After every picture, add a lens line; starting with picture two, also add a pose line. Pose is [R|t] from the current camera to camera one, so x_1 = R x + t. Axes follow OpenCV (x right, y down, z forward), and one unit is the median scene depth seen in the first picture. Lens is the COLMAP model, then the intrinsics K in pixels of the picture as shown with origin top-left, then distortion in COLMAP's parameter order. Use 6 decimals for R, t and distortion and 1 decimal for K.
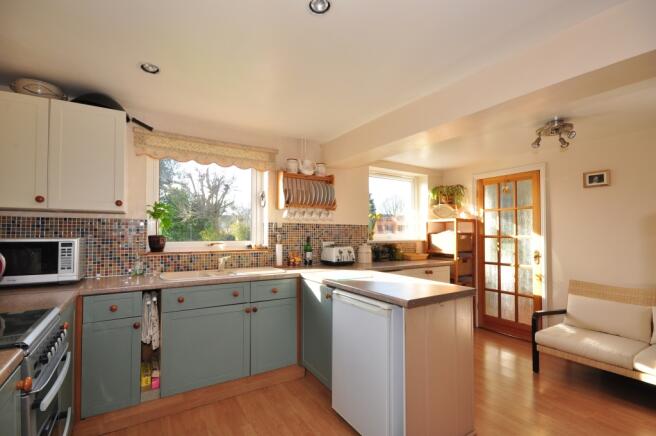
lens RADIAL K [[308.1, 0, 328.5], [0, 308.1, 222.3], [0, 0, 1]] dist [0.002342, 0.000079]
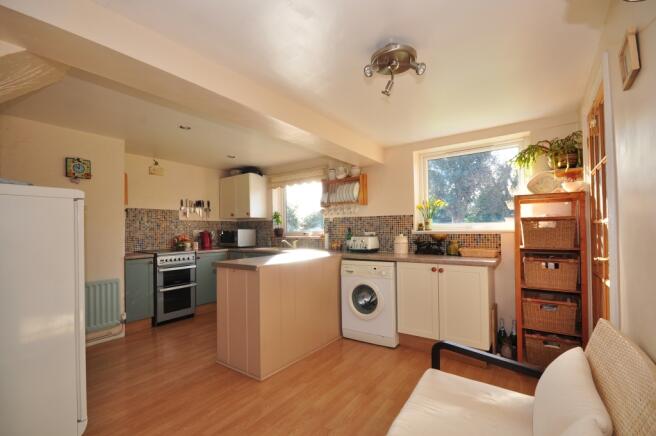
lens RADIAL K [[285.1, 0, 328.9], [0, 285.1, 224.3], [0, 0, 1]] dist [-0.000018, -0.000032]
pose [[0.364129, -0.026050, -0.930984, 0.944153], [0.047709, 0.998818, -0.009287, 0.038678], [0.930126, -0.041035, 0.364942, 0.493898]]
